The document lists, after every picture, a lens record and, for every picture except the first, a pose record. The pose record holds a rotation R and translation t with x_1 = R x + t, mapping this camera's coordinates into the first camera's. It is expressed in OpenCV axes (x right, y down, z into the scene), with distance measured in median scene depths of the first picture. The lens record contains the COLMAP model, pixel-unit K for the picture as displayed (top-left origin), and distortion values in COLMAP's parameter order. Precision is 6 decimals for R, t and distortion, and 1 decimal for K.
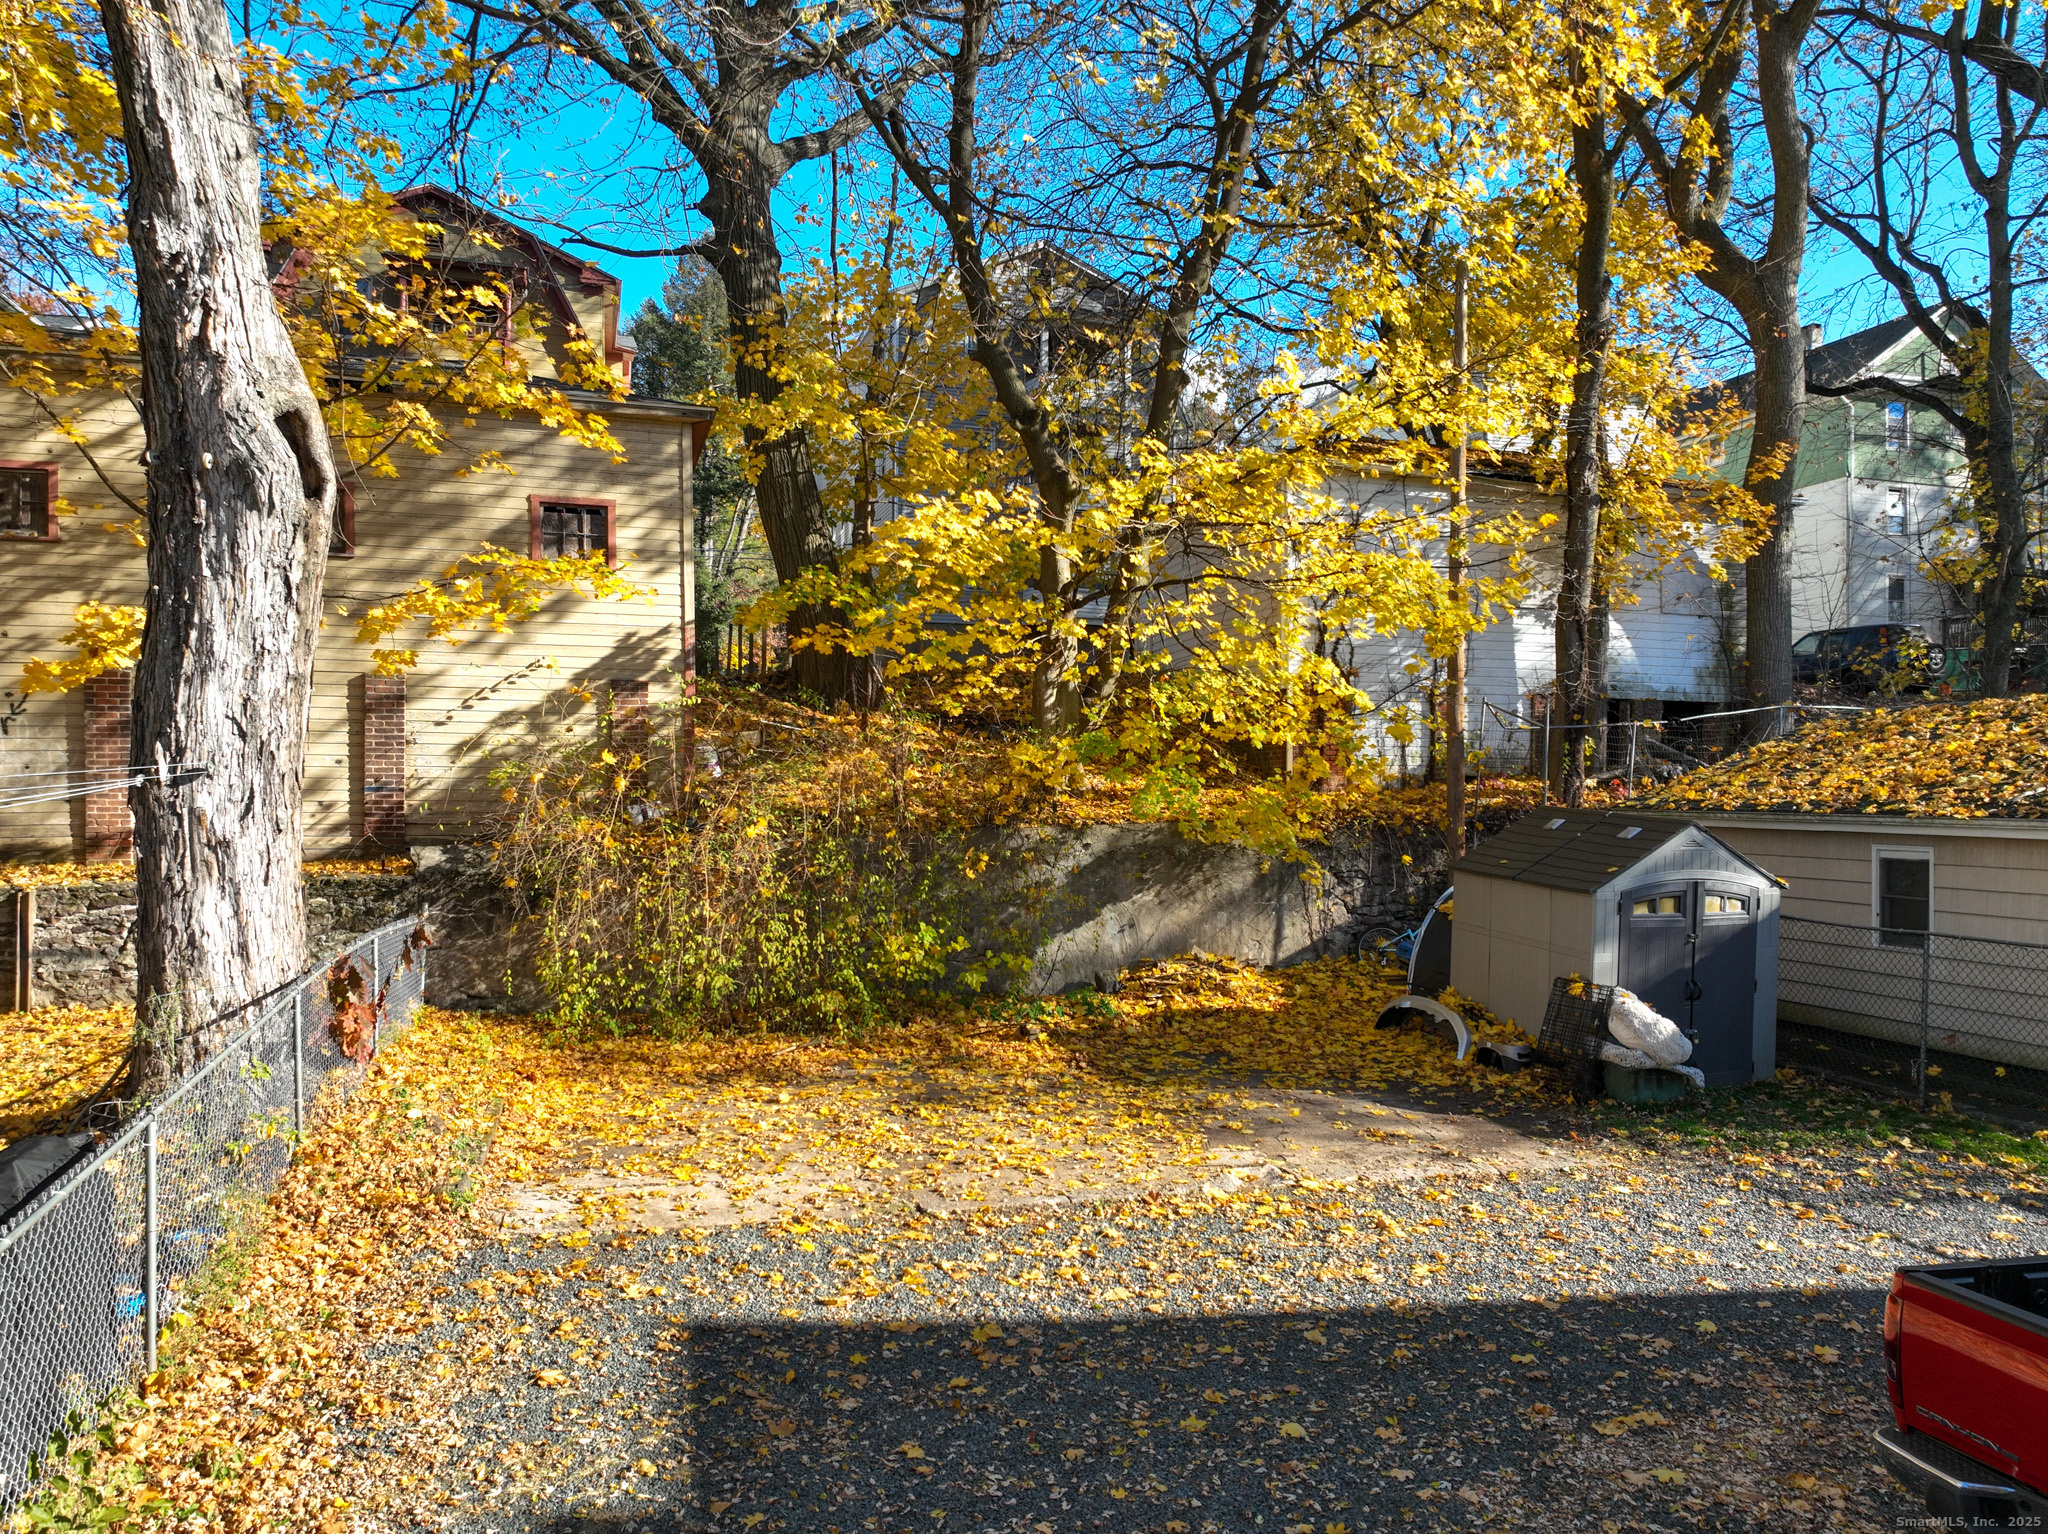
lens RADIAL K [[1430.6, 0, 1022.2], [0, 1430.6, 751.8], [0, 0, 1]] dist [0.000443, 0.004334]
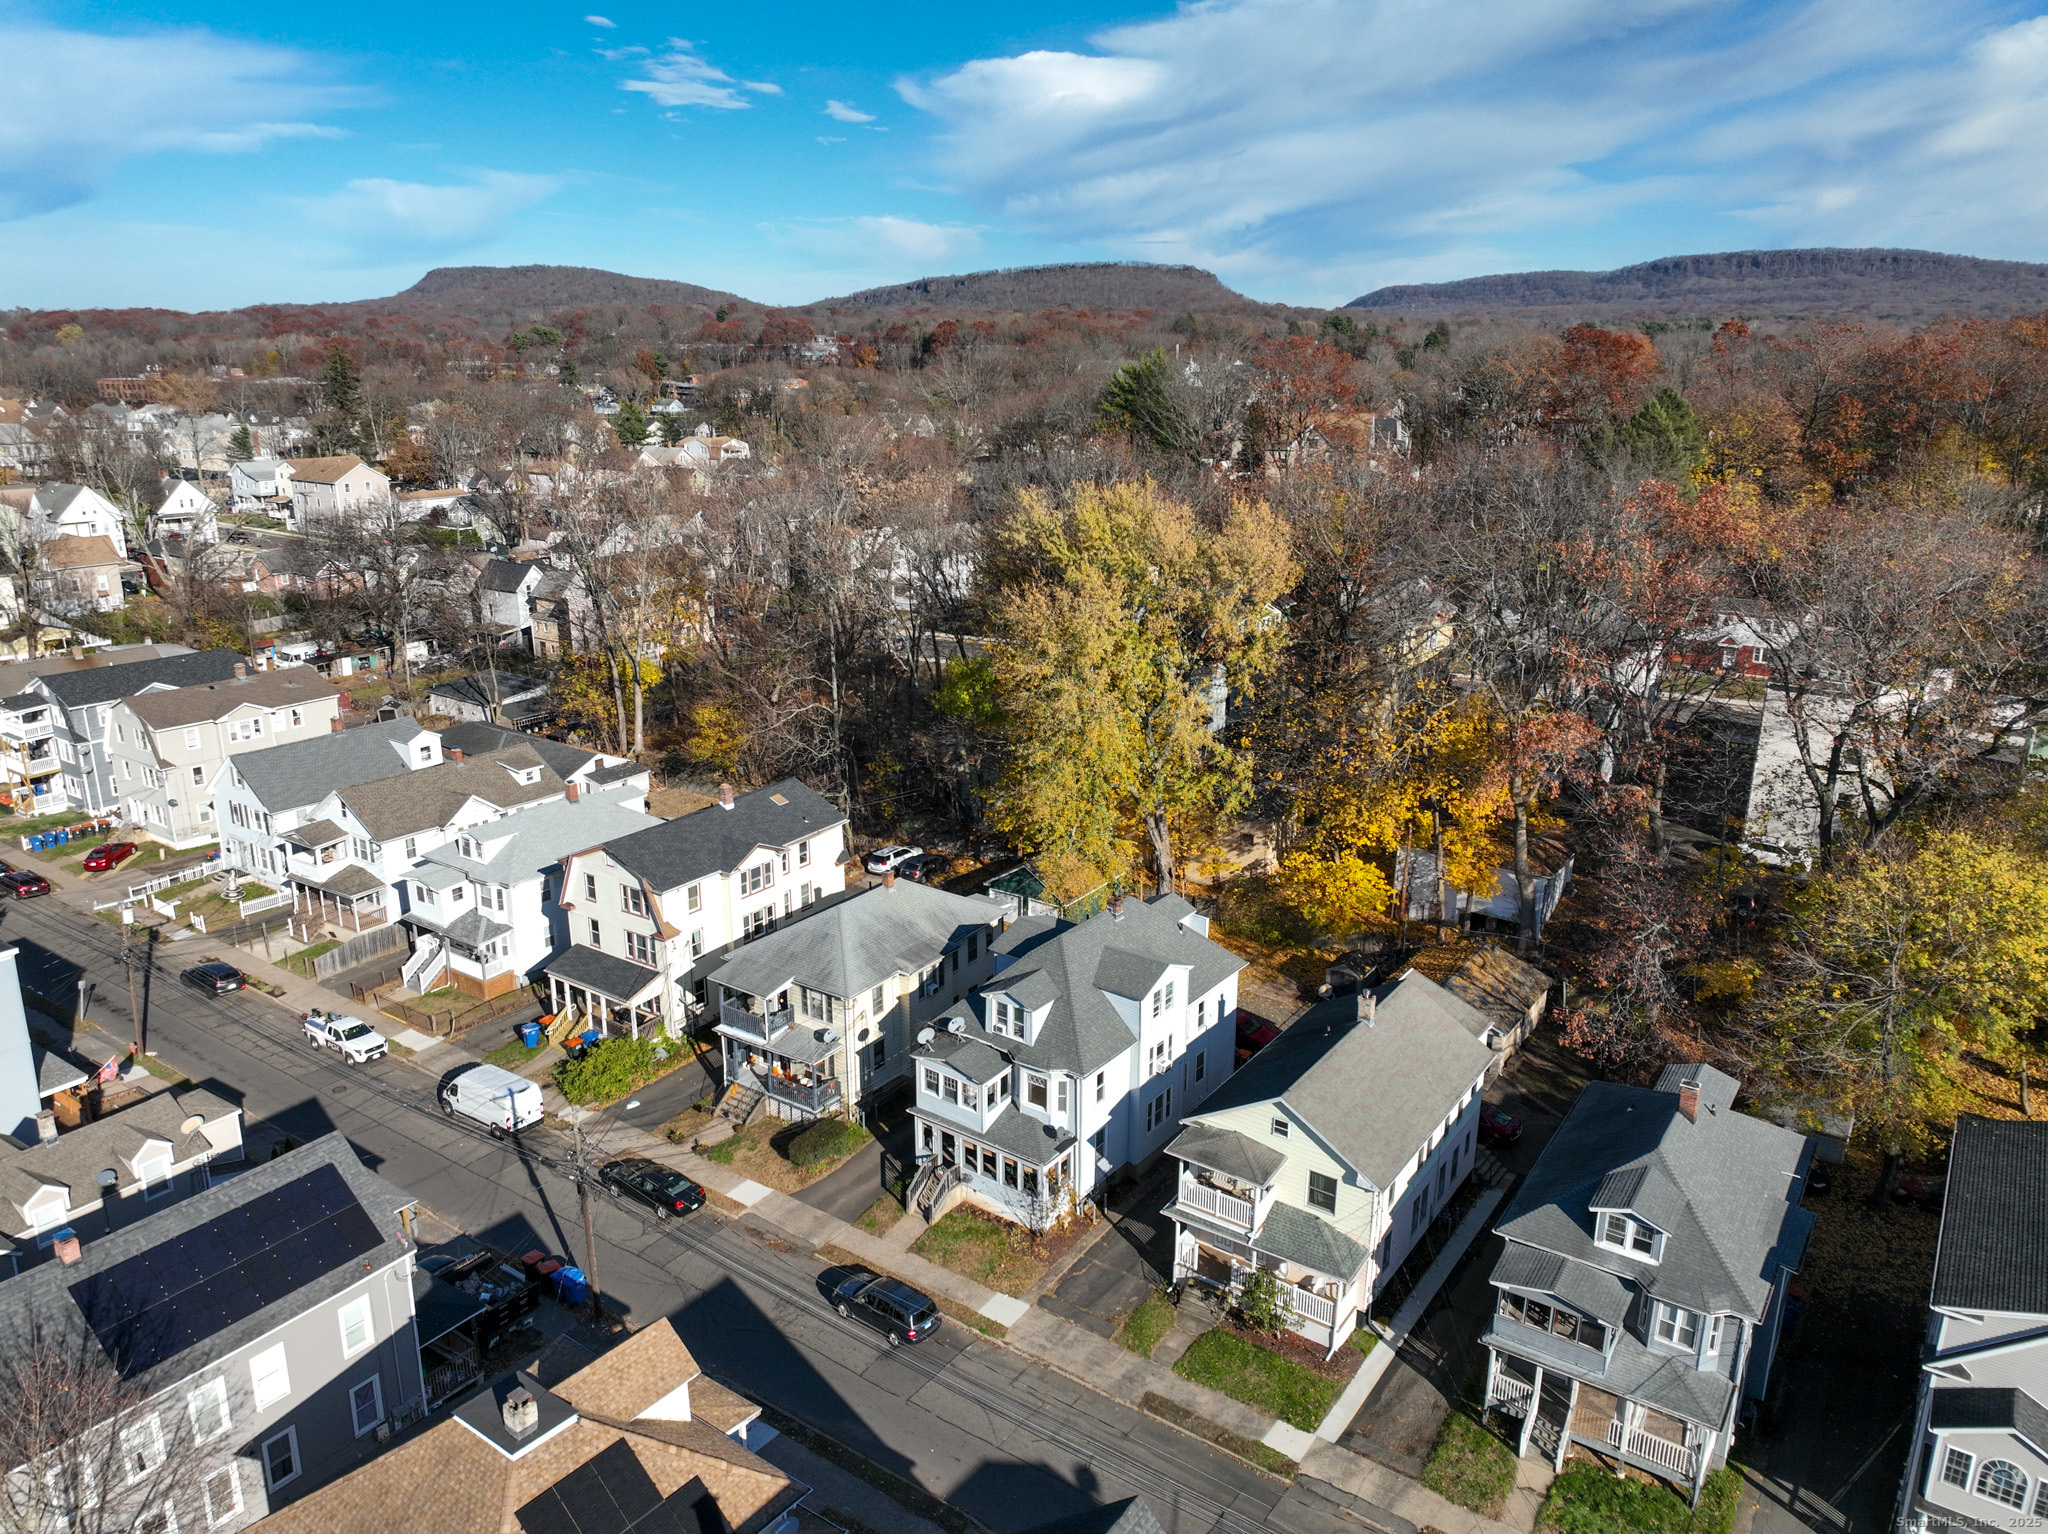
lens RADIAL K [[1430.6, 0, 1022.2], [0, 1430.6, 751.8], [0, 0, 1]] dist [0.000443, 0.004334]
pose [[0.611969, 0.216517, -0.760667, 3.433279], [0.017273, 0.957908, 0.286556, -2.186014], [0.790693, -0.188502, 0.582470, -2.948396]]
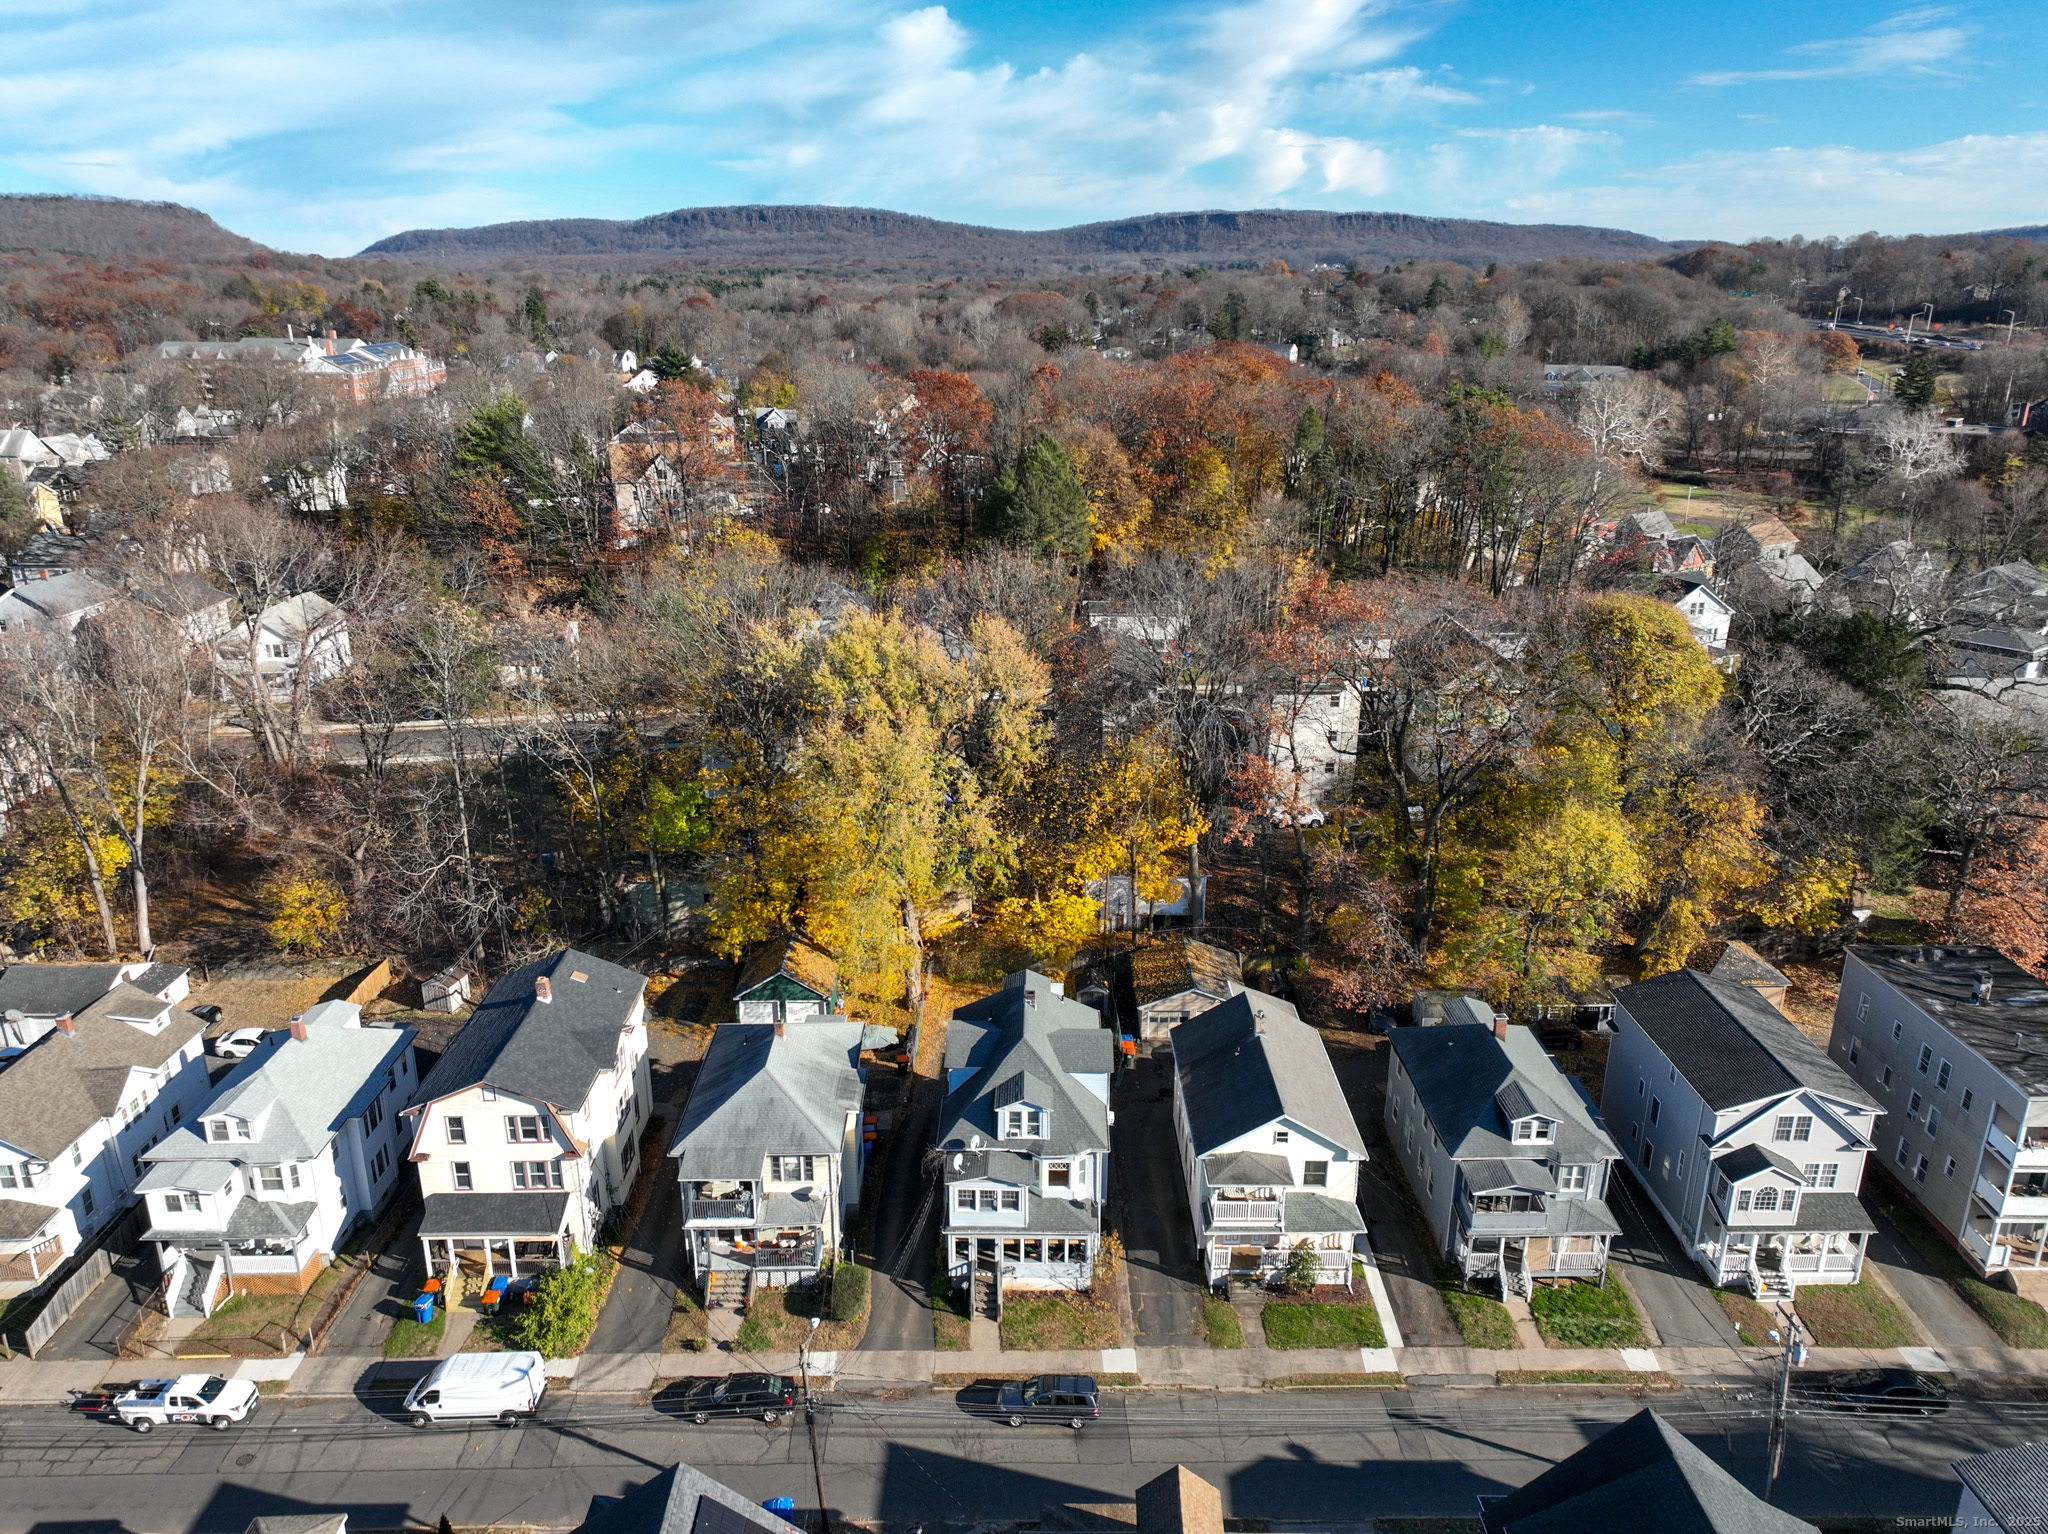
lens RADIAL K [[1418.4, 0, 1030.0], [0, 1418.4, 762.1], [0, 0, 1]] dist [-0.000795, 0.001767]
pose [[0.958297, 0.087875, -0.271928, 1.710547], [0.007960, 0.942972, 0.332778, -2.902713], [0.285664, -0.321065, 0.902947, -4.470400]]
